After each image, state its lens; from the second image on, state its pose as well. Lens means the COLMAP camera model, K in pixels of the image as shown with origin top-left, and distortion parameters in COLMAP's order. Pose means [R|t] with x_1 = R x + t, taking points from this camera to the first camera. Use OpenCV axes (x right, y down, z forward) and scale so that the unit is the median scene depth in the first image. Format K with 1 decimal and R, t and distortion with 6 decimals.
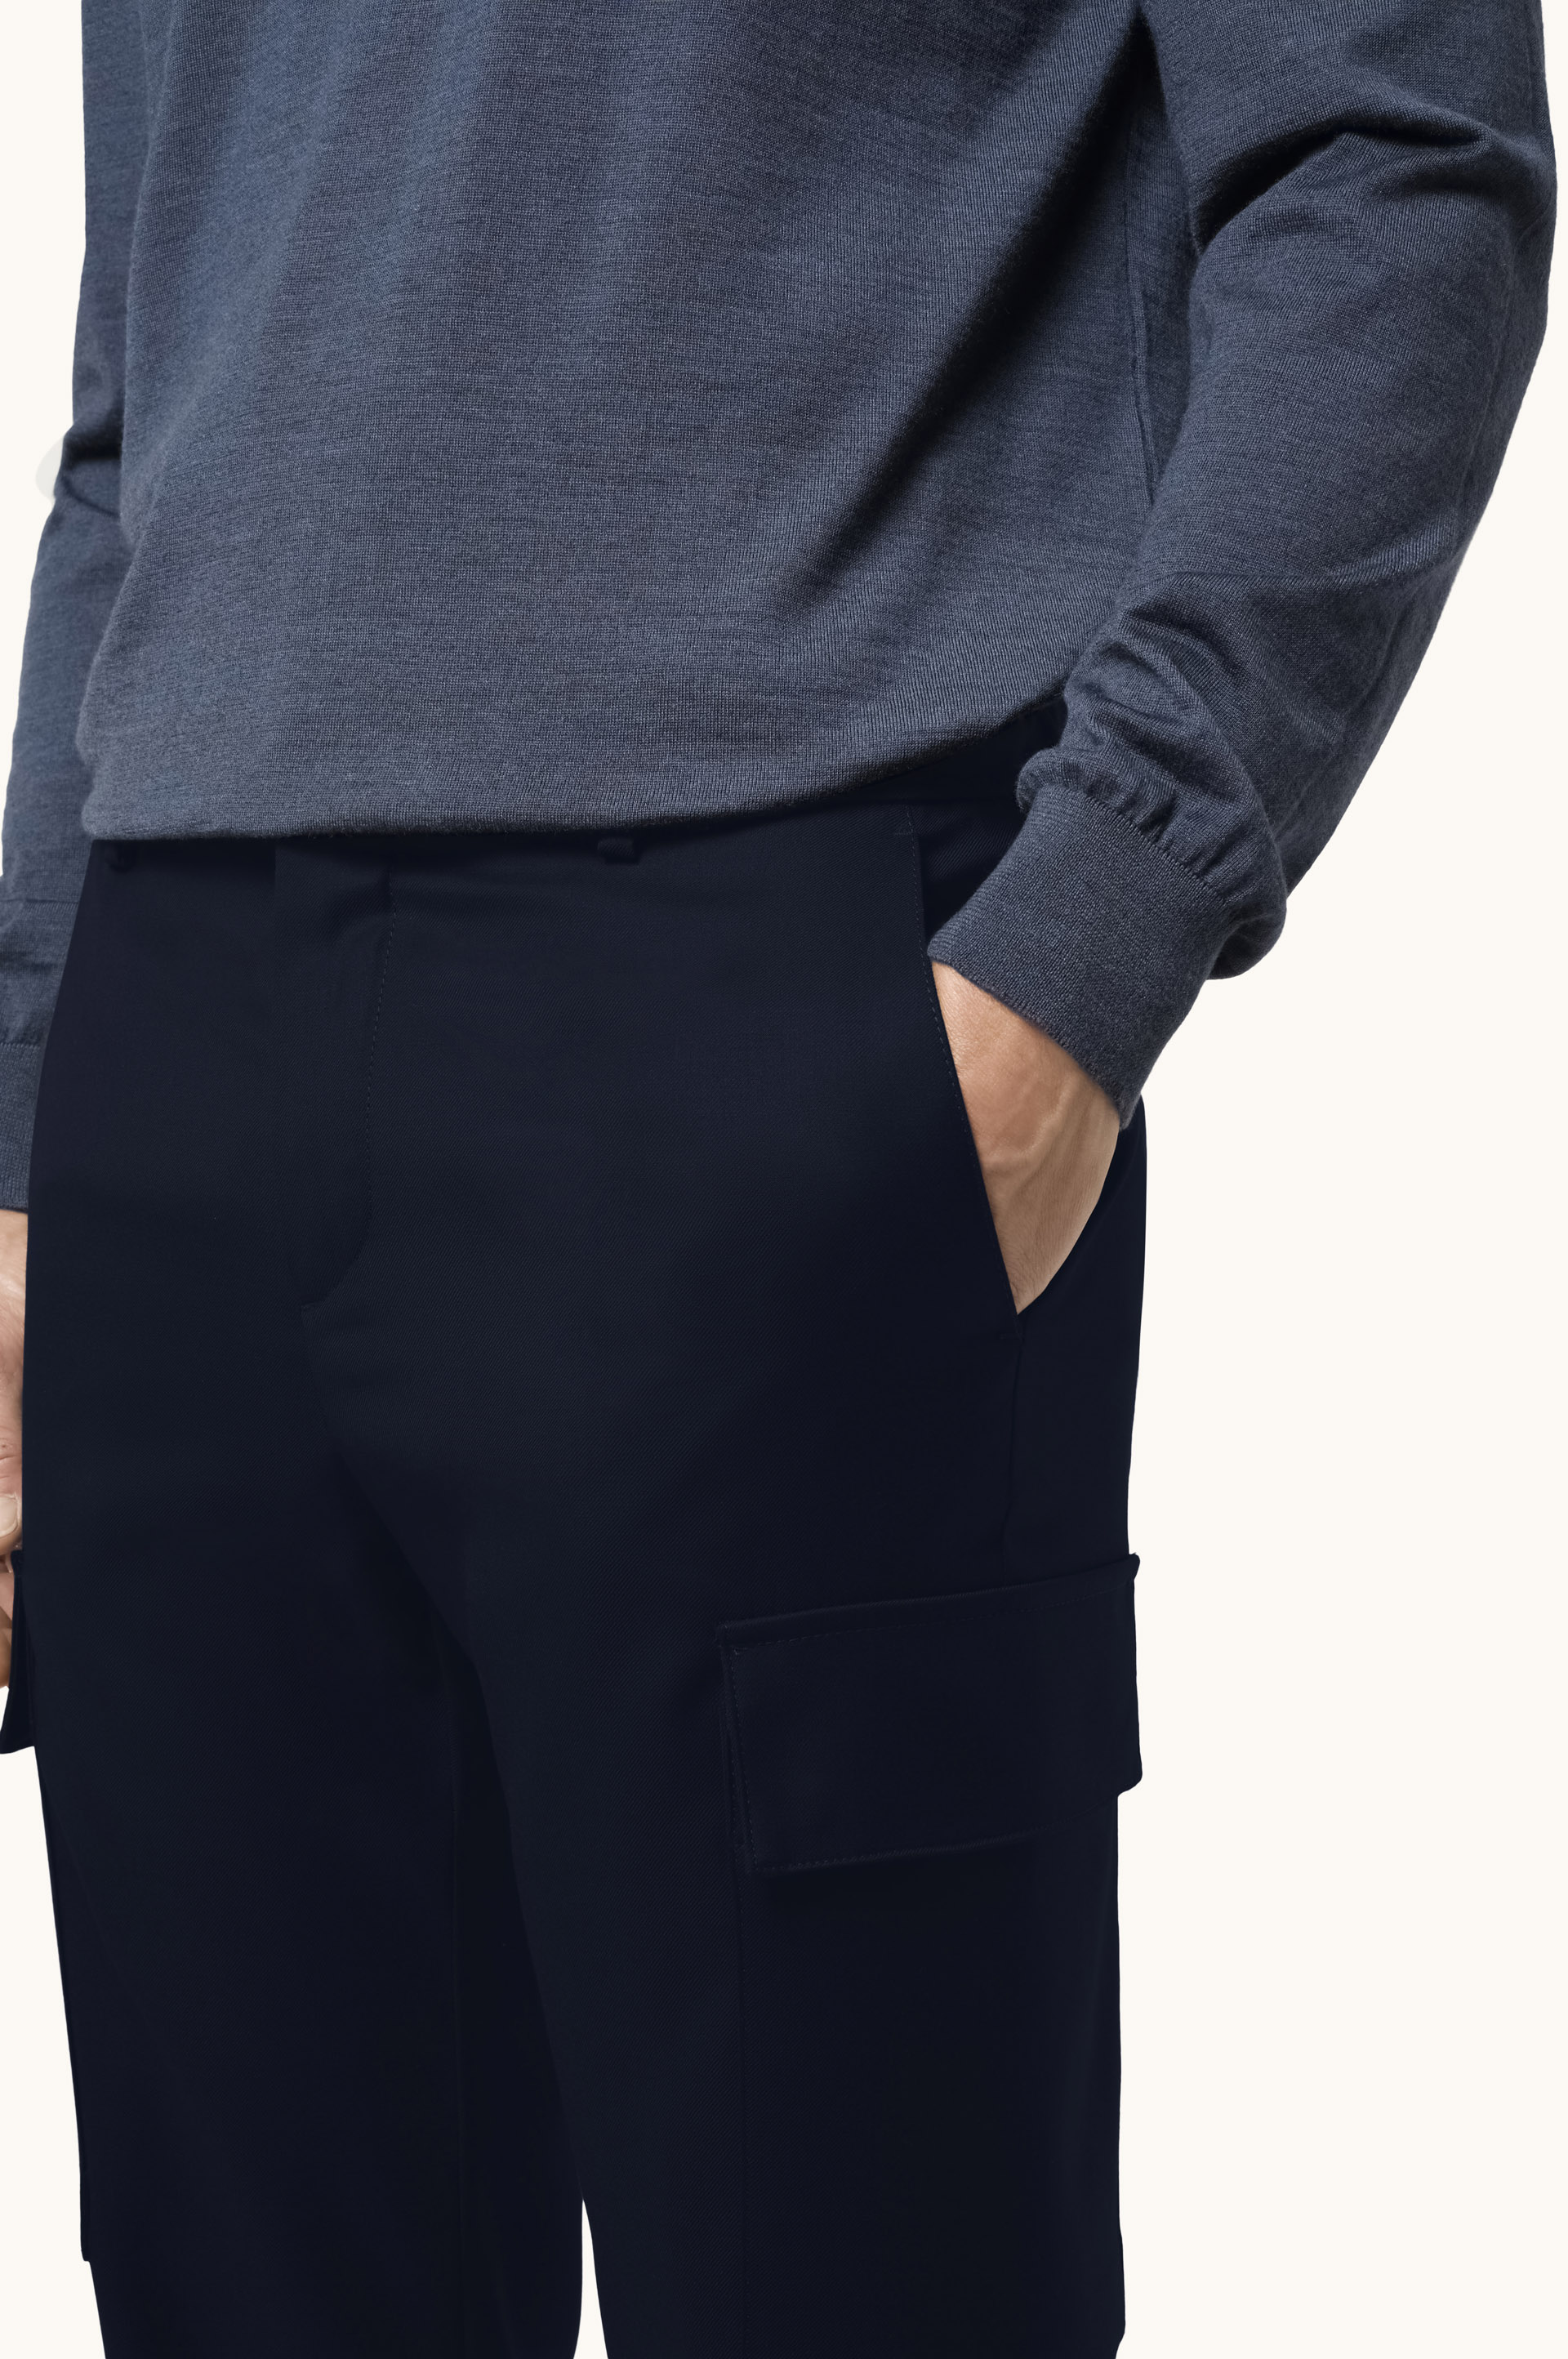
lens RADIAL K [[2868.6, 0, 784.0], [0, 2868.6, 1179.5], [0, 0, 1]] dist [0.139935, 0.018916]
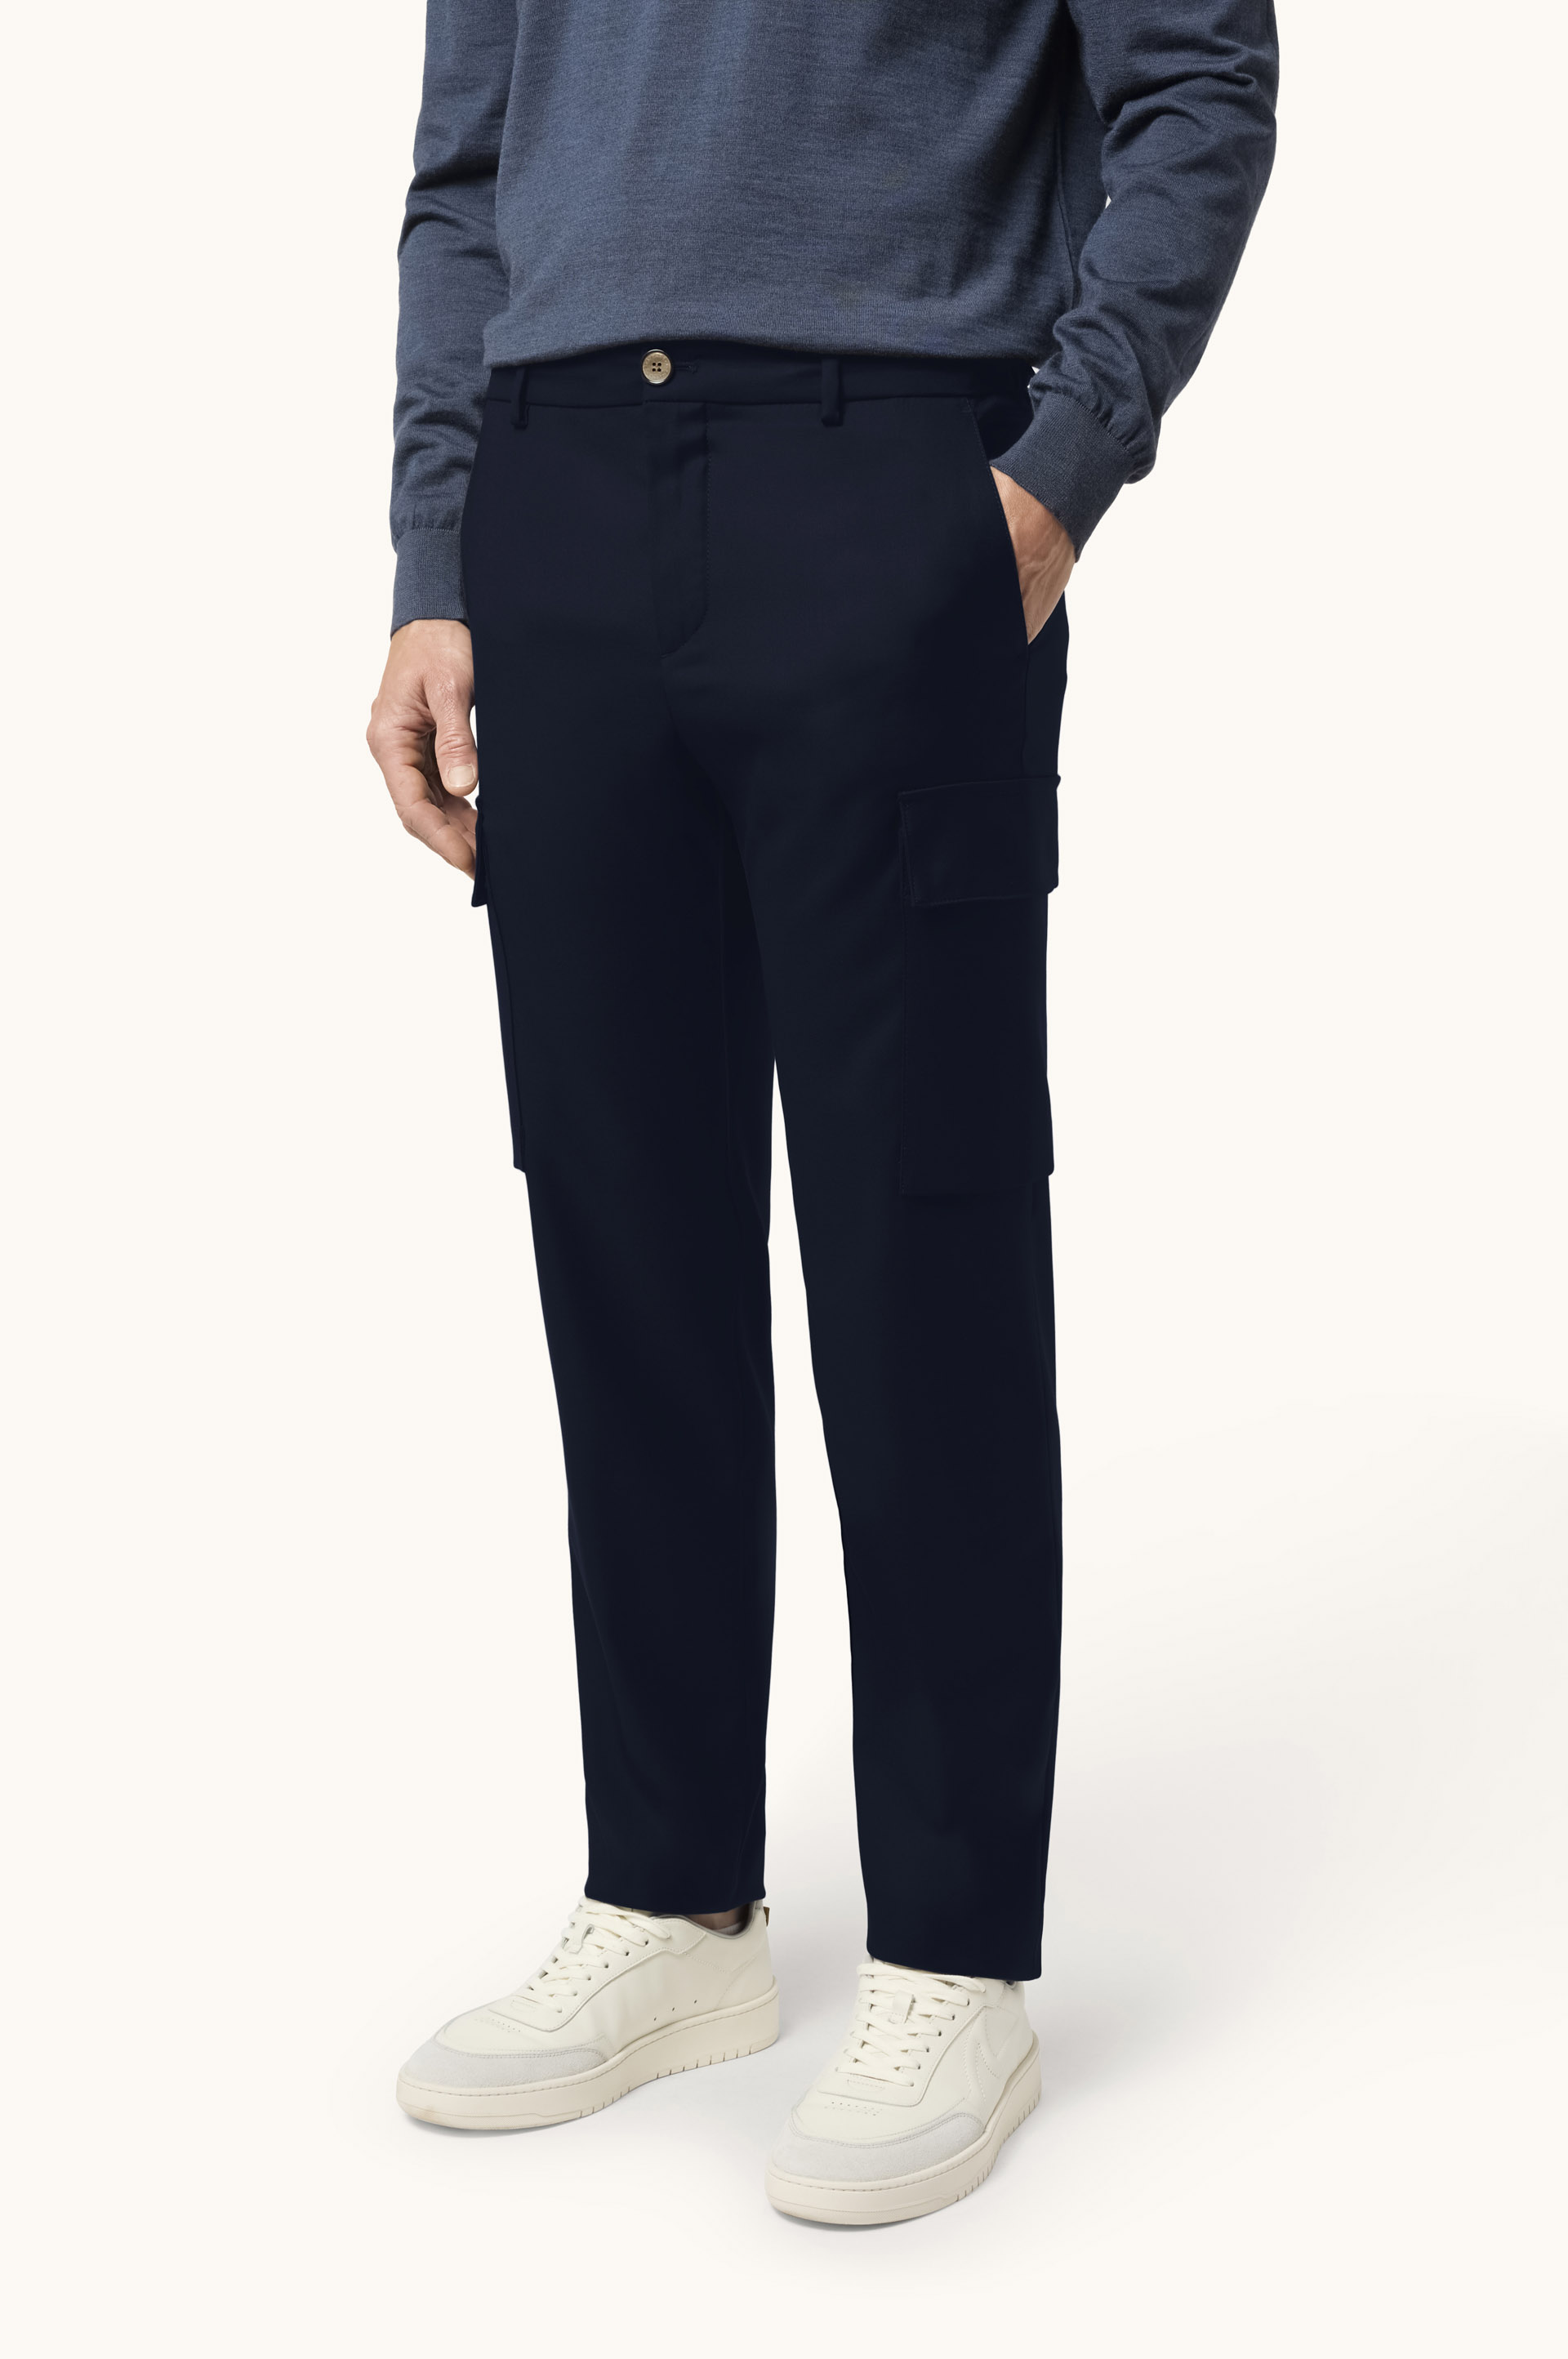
lens RADIAL K [[3293.5, 0, 784.0], [0, 3293.5, 1179.5], [0, 0, 1]] dist [-0.360508, 1.563449]
pose [[0.993733, -0.020217, 0.109934, -0.334963], [0.007208, 0.993050, 0.117472, 0.139638], [-0.111544, -0.115943, 0.986973, -1.238438]]
